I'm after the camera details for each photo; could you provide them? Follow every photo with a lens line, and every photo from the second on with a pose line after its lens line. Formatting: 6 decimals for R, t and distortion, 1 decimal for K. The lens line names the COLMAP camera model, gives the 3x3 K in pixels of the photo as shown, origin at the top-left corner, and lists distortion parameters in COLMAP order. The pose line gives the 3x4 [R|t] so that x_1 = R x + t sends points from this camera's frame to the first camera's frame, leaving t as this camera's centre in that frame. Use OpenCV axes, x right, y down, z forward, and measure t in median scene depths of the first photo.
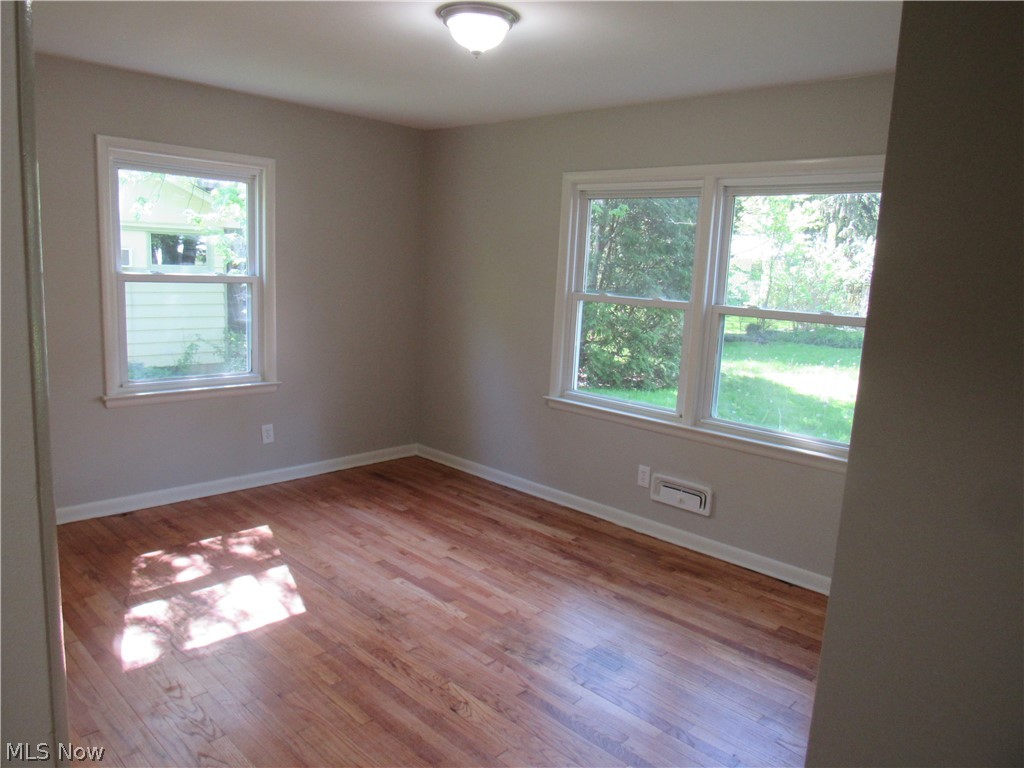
lens RADIAL K [[715.8, 0, 510.0], [0, 715.8, 379.7], [0, 0, 1]] dist [-0.036354, 0.007379]
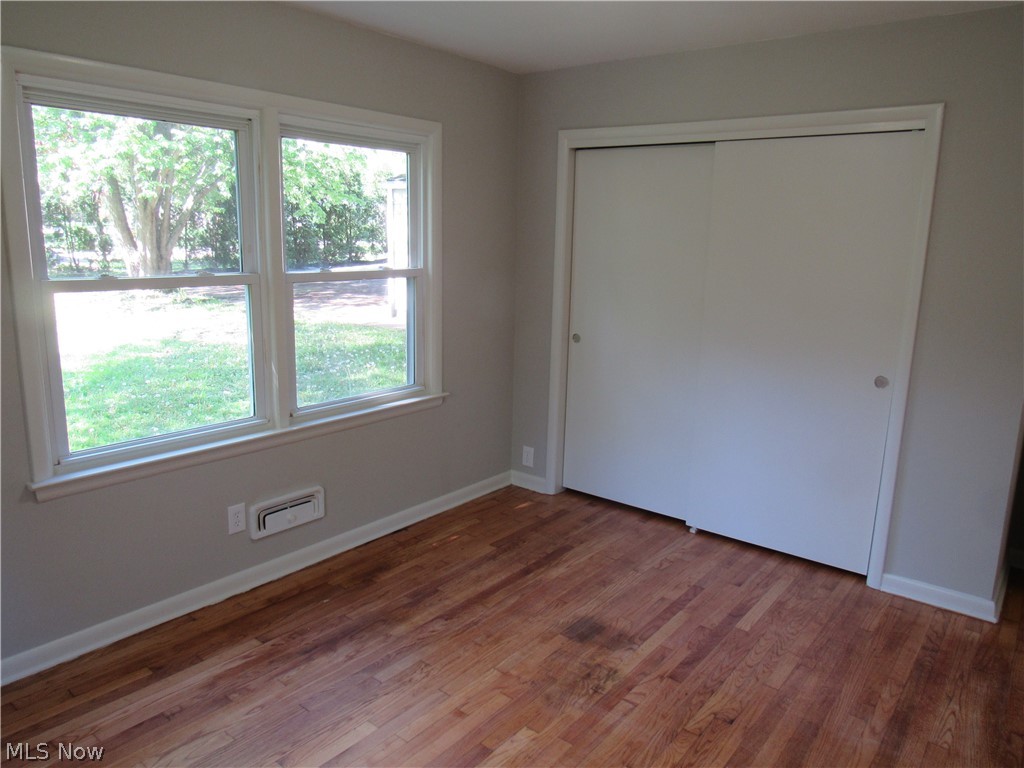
lens RADIAL K [[715.8, 0, 506.1], [0, 715.8, 383.4], [0, 0, 1]] dist [-0.036354, 0.007379]
pose [[-0.078391, -0.256044, 0.963481, -0.535304], [0.129975, 0.955581, 0.264520, -0.164508], [-0.988414, 0.145965, -0.041629, 0.793263]]
